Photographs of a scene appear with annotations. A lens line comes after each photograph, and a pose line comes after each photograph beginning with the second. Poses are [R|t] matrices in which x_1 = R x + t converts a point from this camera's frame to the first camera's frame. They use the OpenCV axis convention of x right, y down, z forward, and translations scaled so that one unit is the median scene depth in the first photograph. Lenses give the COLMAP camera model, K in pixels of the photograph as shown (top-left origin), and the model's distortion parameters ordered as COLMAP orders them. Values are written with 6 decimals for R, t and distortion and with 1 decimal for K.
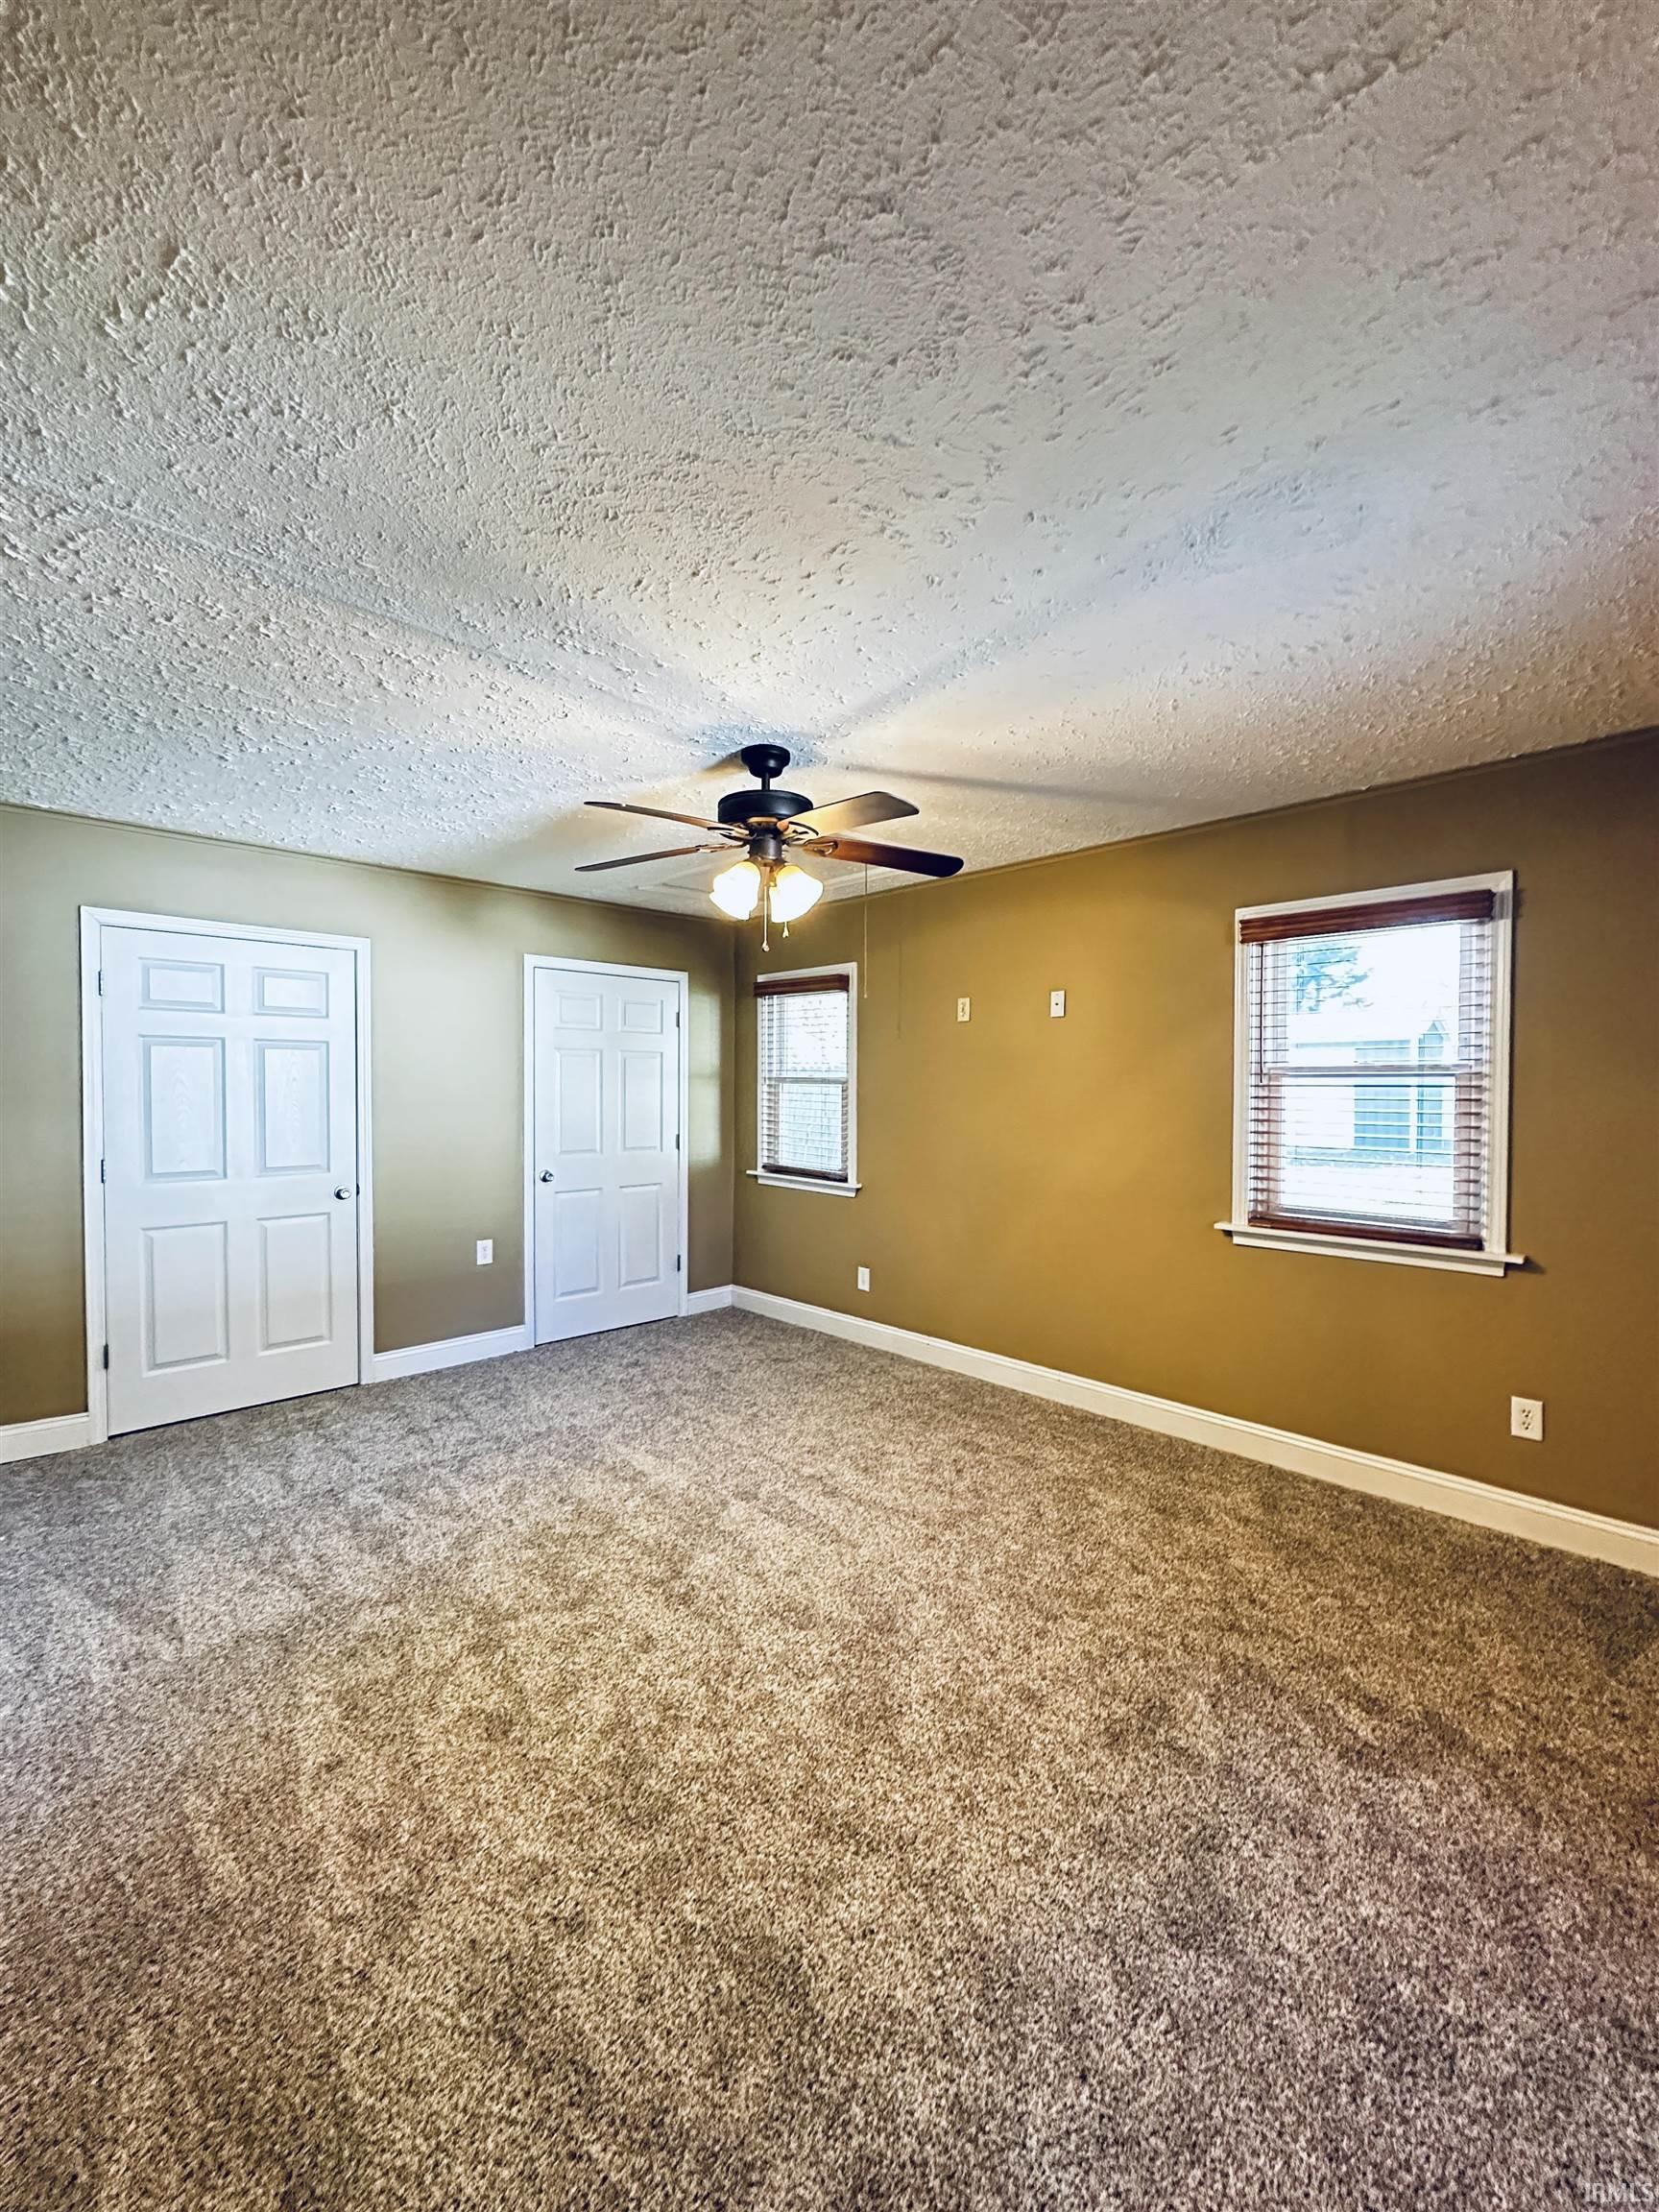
lens RADIAL K [[882.8, 0, 829.5], [0, 882.8, 1106.0], [0, 0, 1]] dist [-0.000998, 0.000010]
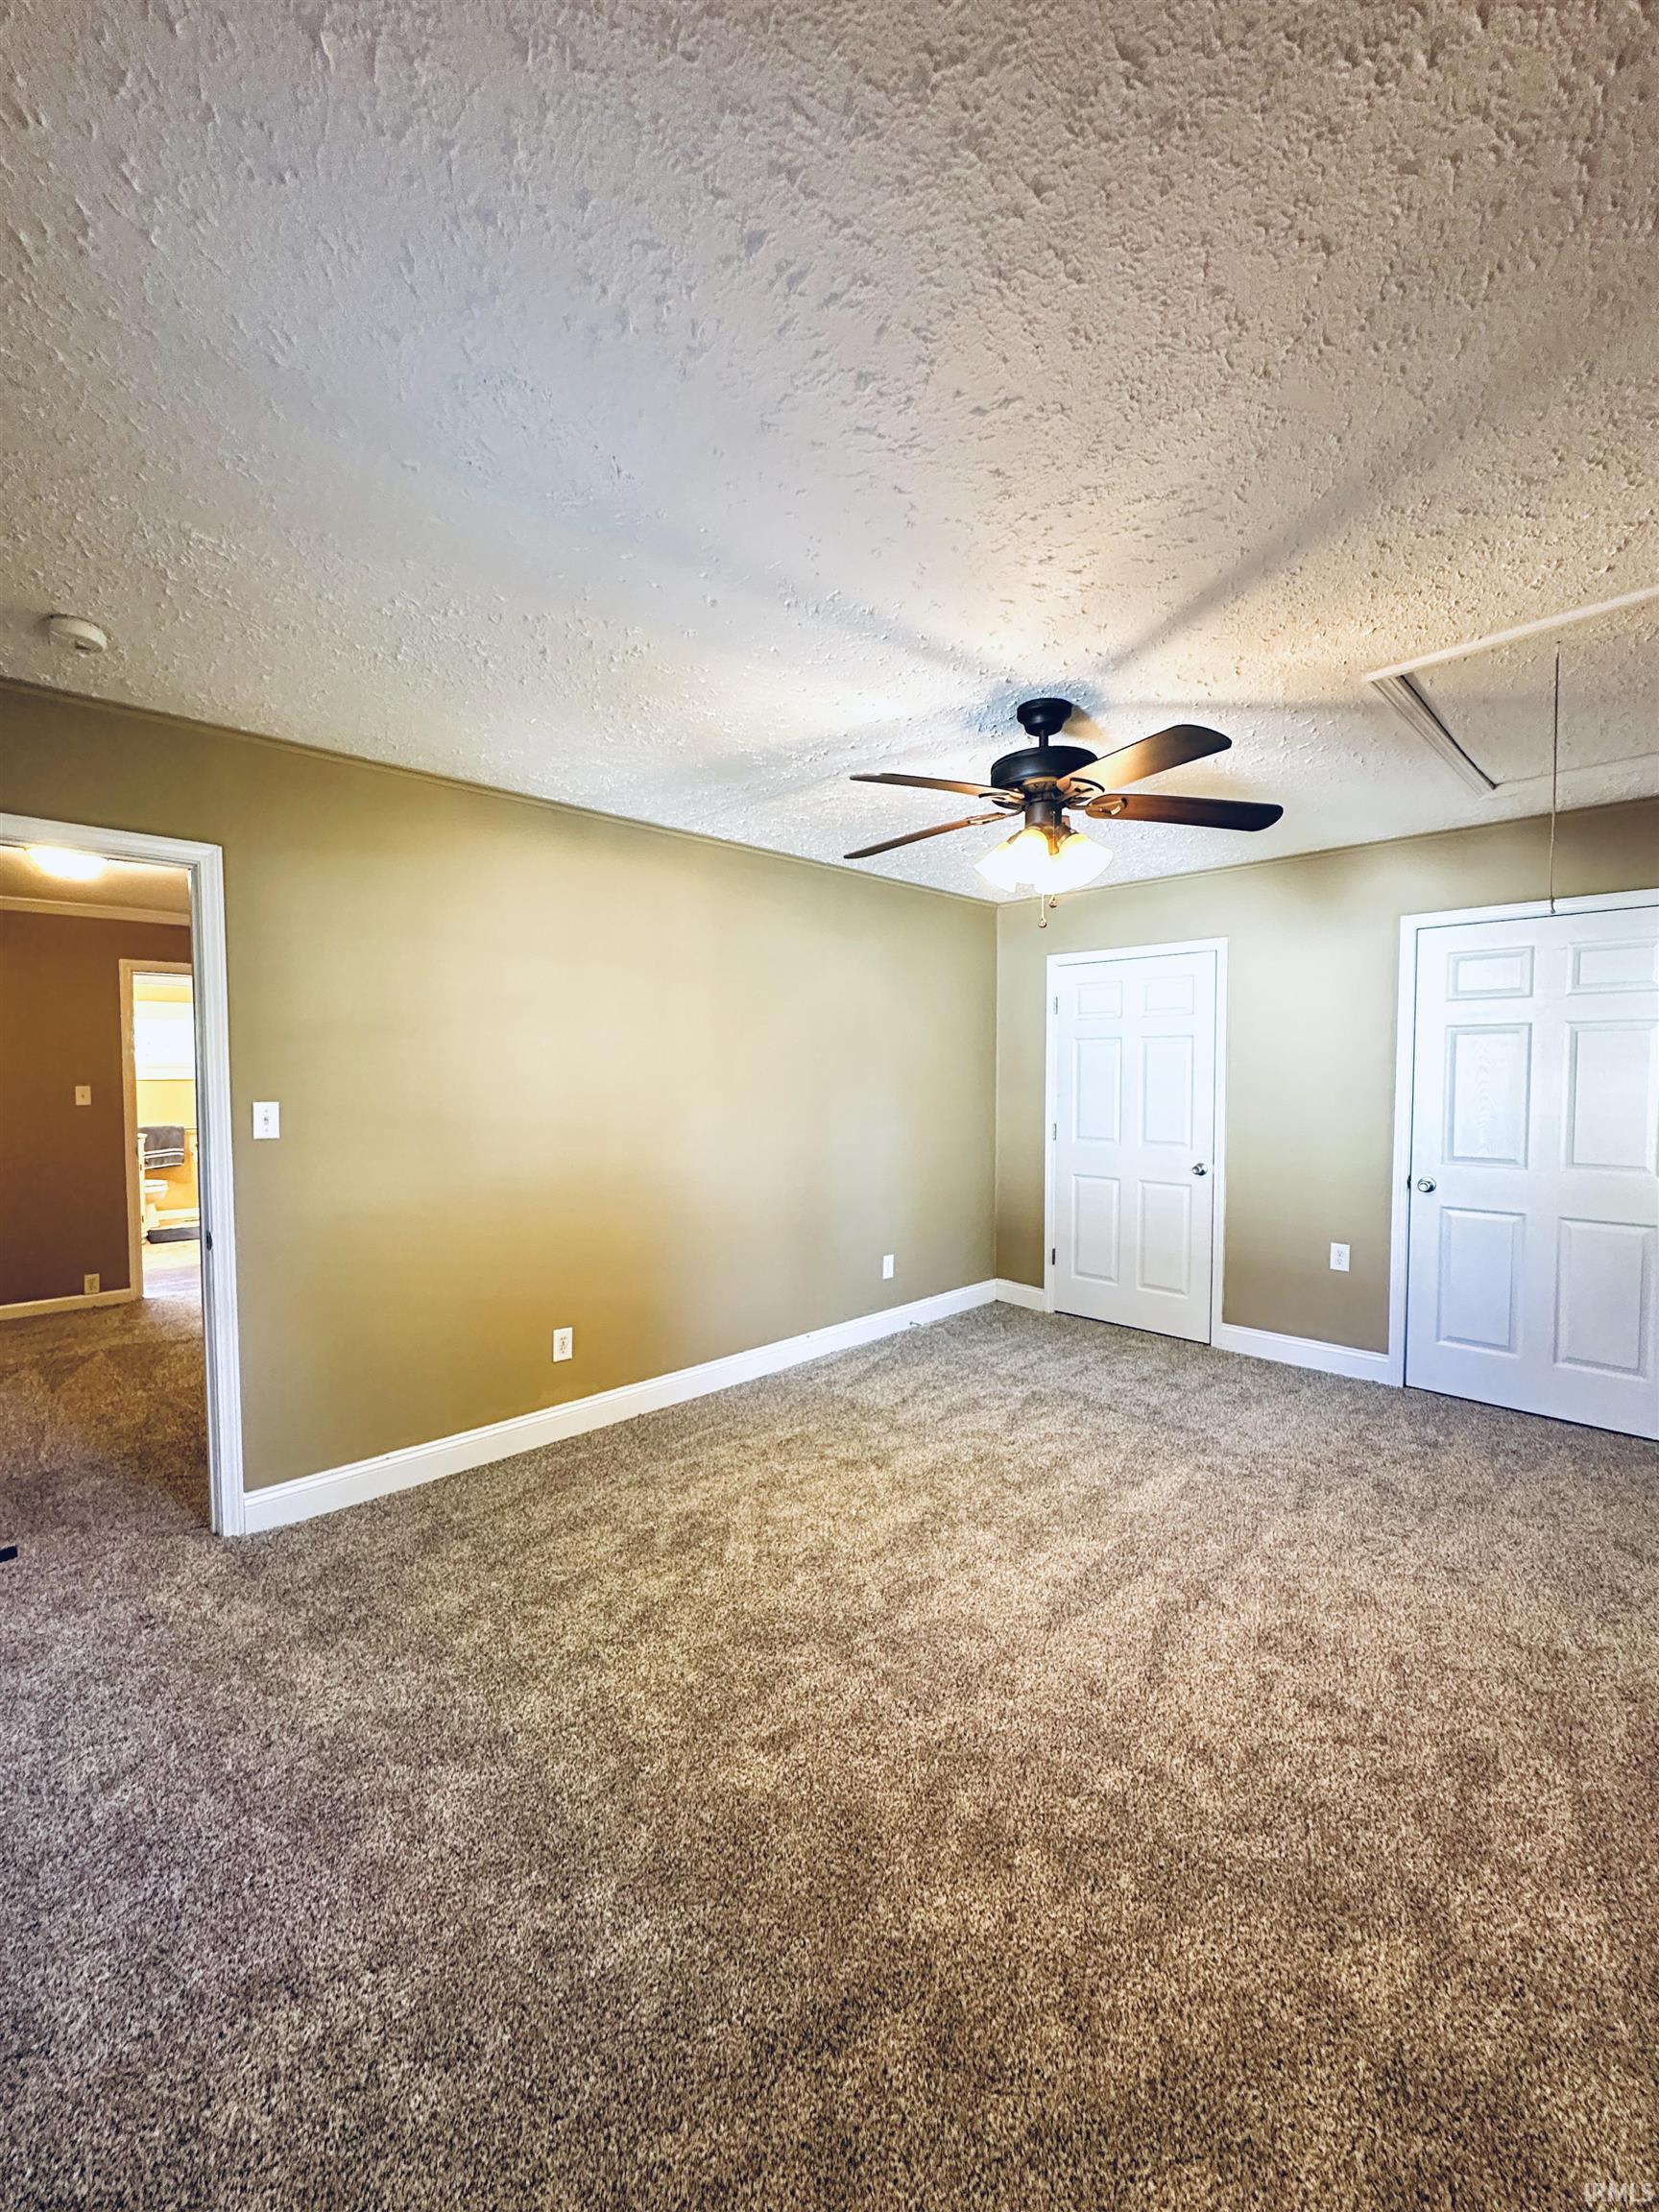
lens RADIAL K [[882.8, 0, 829.5], [0, 882.8, 1106.0], [0, 0, 1]] dist [-0.000998, 0.000010]
pose [[0.003988, 0.035599, -0.999358, 0.693286], [-0.018691, 0.999194, 0.035518, -0.015907], [0.999817, 0.018538, 0.004650, 0.642291]]
